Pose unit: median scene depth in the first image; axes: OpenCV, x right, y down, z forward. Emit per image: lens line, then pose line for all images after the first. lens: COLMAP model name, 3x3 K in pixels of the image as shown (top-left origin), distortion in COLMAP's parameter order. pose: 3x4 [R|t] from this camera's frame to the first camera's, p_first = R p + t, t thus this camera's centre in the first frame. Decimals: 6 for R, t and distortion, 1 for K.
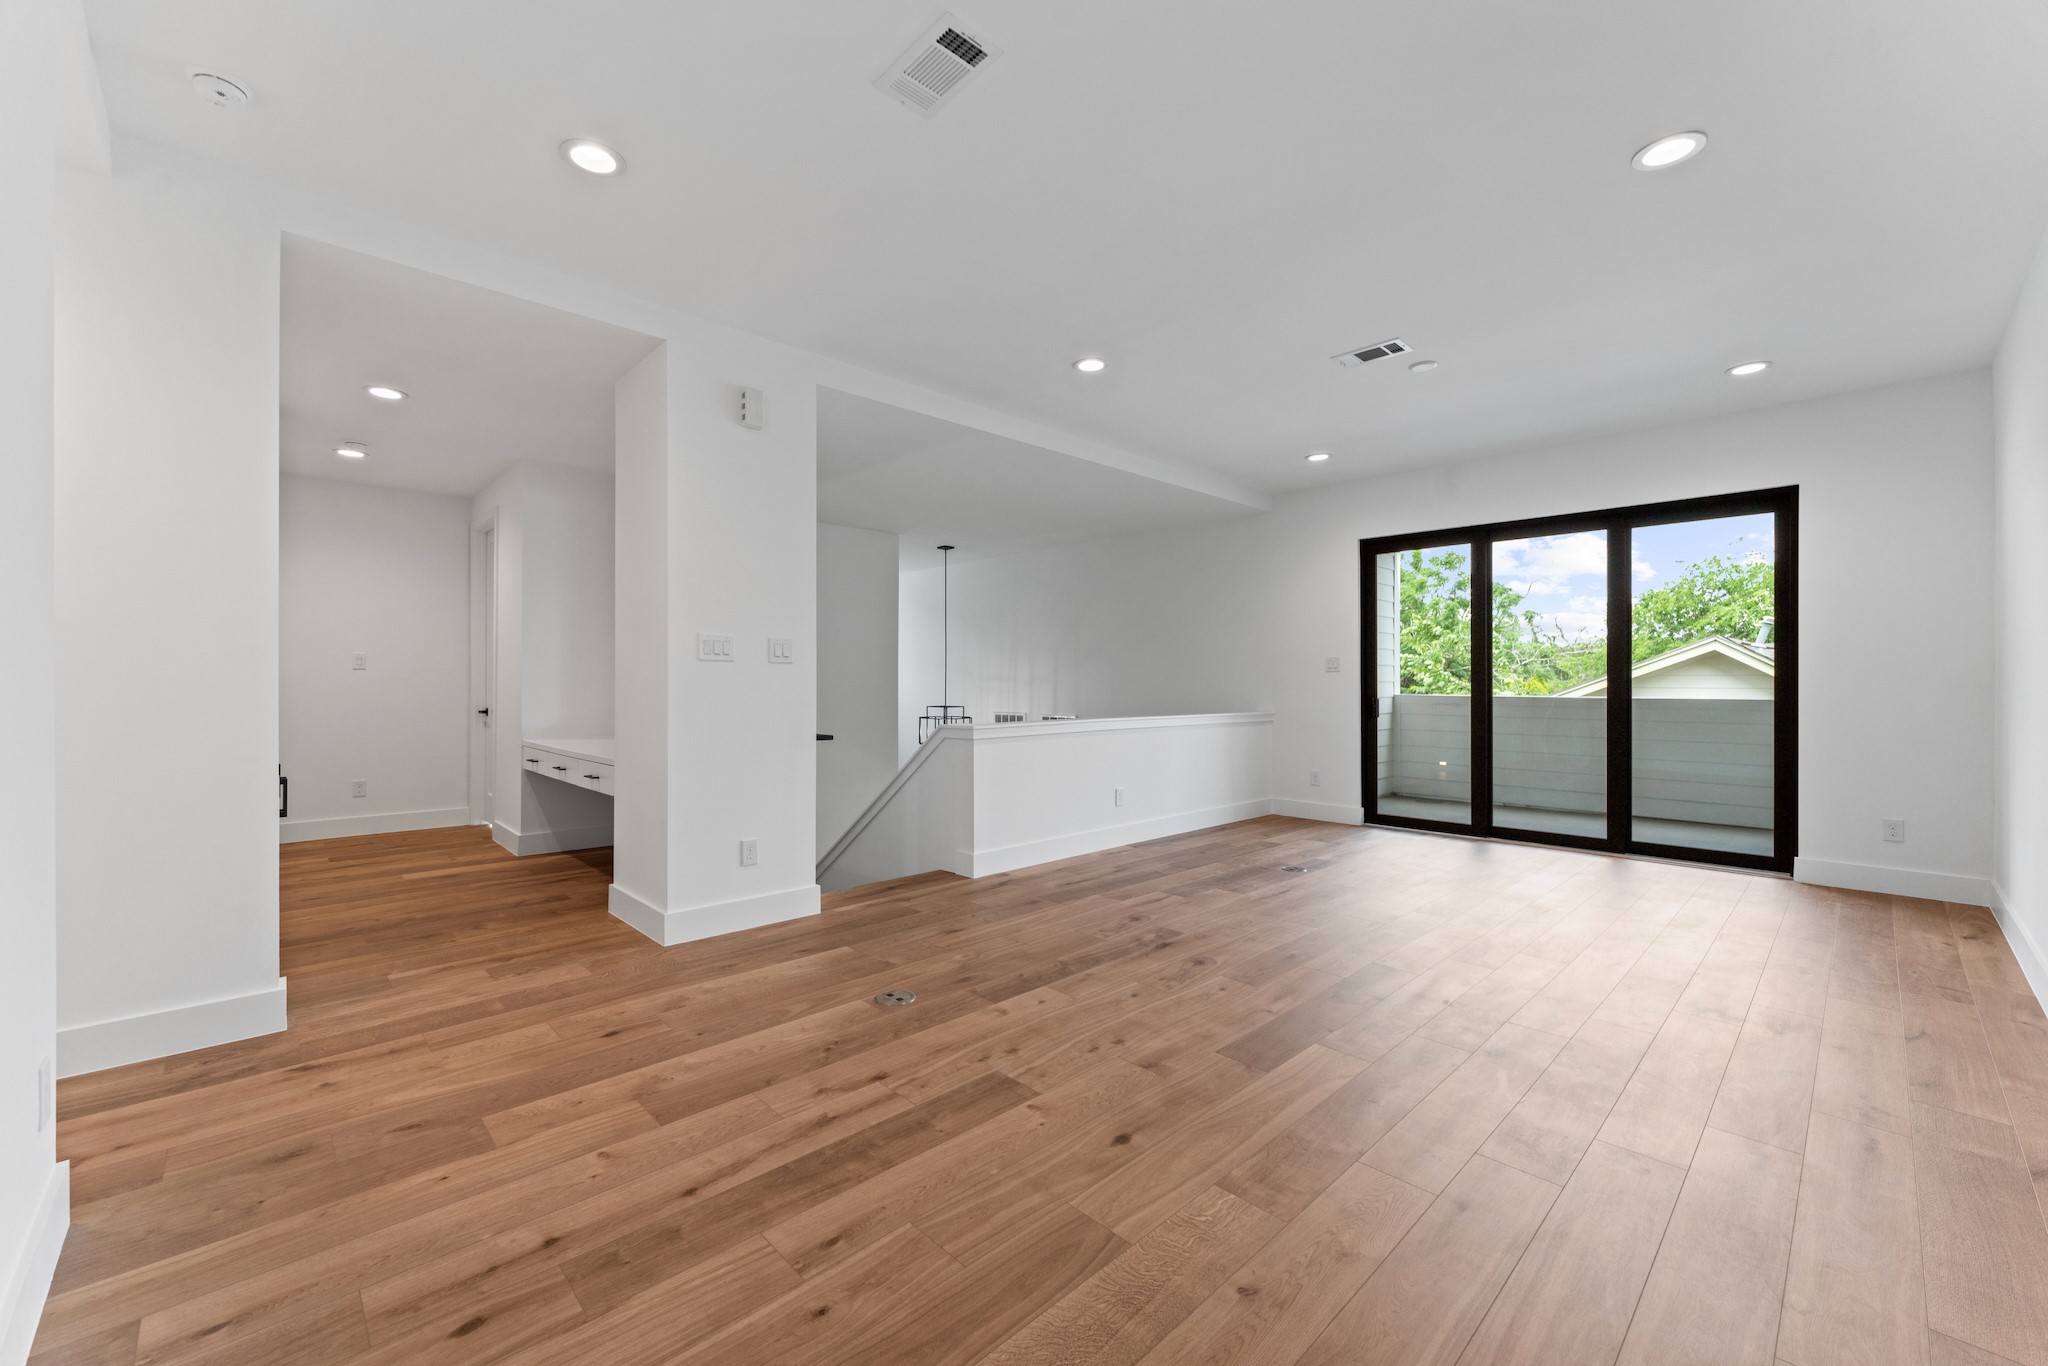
lens RADIAL K [[820.6, 0, 1023.7], [0, 820.6, 675.1], [0, 0, 1]] dist [0.001833, 0.000746]
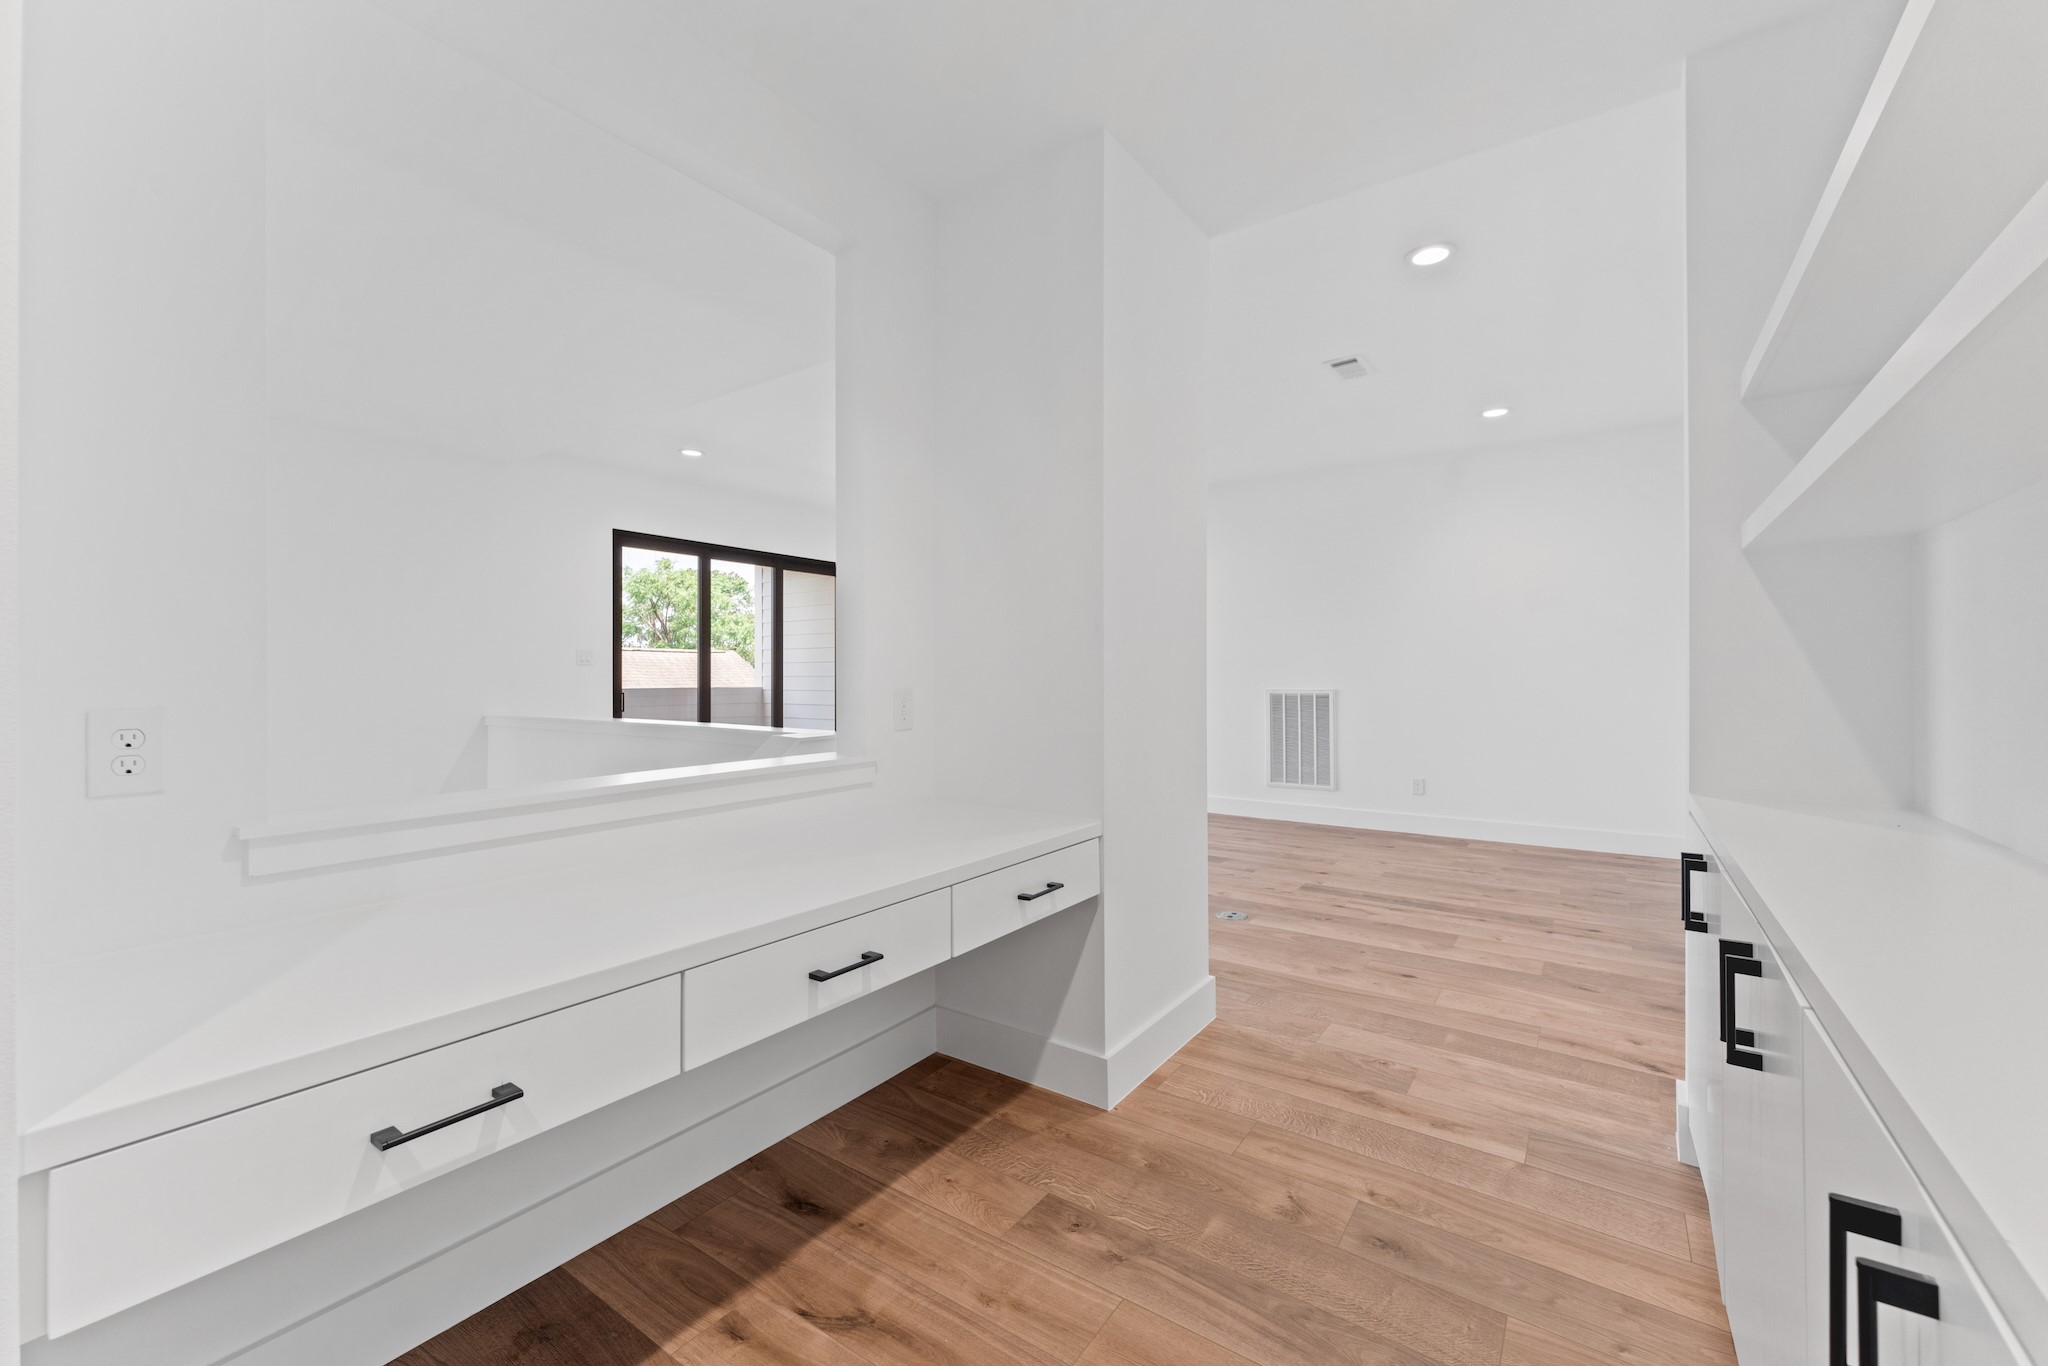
lens RADIAL K [[820.6, 0, 1027.8], [0, 820.6, 678.0], [0, 0, 1]] dist [0.001833, 0.000746]
pose [[-0.195132, -0.001973, 0.980775, -1.521388], [-0.009345, 0.999956, 0.000152, 0.015458], [-0.980733, -0.009135, -0.195142, 1.737343]]
